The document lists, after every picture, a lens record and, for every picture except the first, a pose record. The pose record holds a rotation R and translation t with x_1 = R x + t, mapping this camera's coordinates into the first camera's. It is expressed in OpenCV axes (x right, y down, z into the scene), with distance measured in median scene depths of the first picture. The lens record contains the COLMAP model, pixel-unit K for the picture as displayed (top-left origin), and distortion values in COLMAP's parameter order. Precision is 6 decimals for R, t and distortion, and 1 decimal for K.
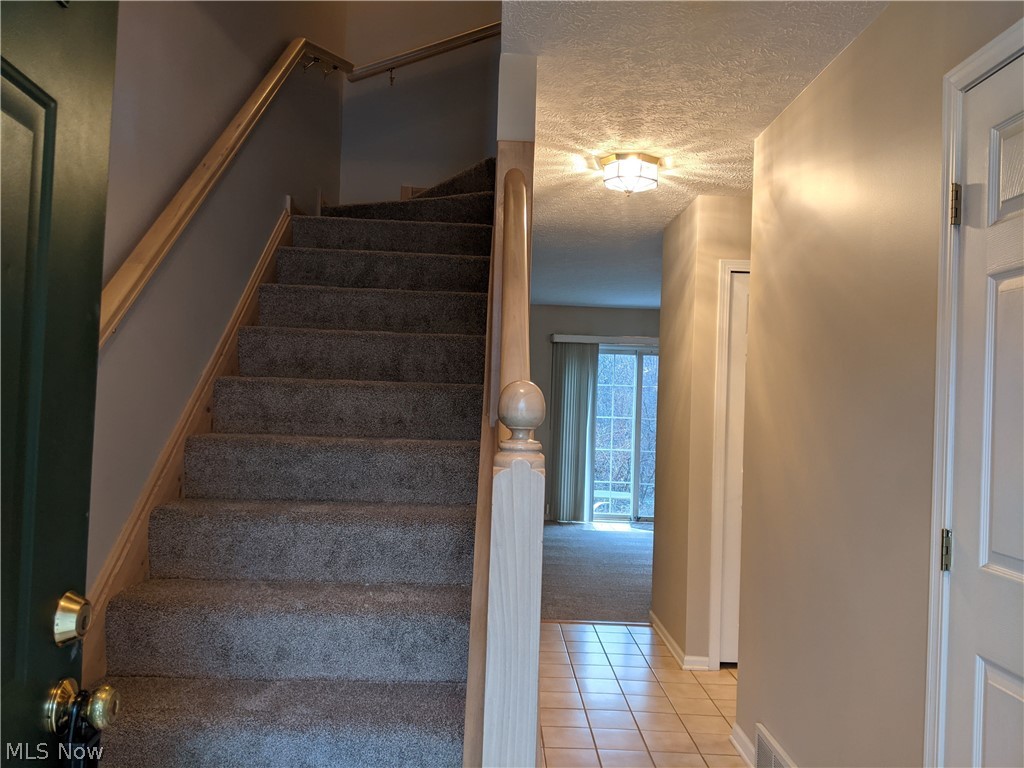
lens RADIAL K [[822.7, 0, 531.4], [0, 822.7, 379.8], [0, 0, 1]] dist [0.078245, -0.108996]
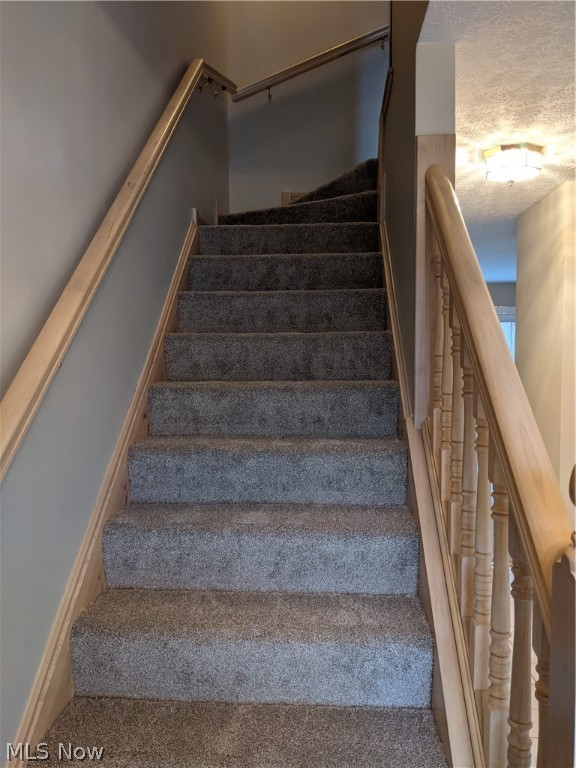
lens RADIAL K [[617.0, 0, 287.5], [0, 617.0, 385.6], [0, 0, 1]] dist [0.078245, -0.108996]
pose [[0.993801, -0.034477, -0.105690, -0.122165], [0.042480, 0.996321, 0.074430, -0.057631], [0.102735, -0.078458, 0.991610, 0.232291]]
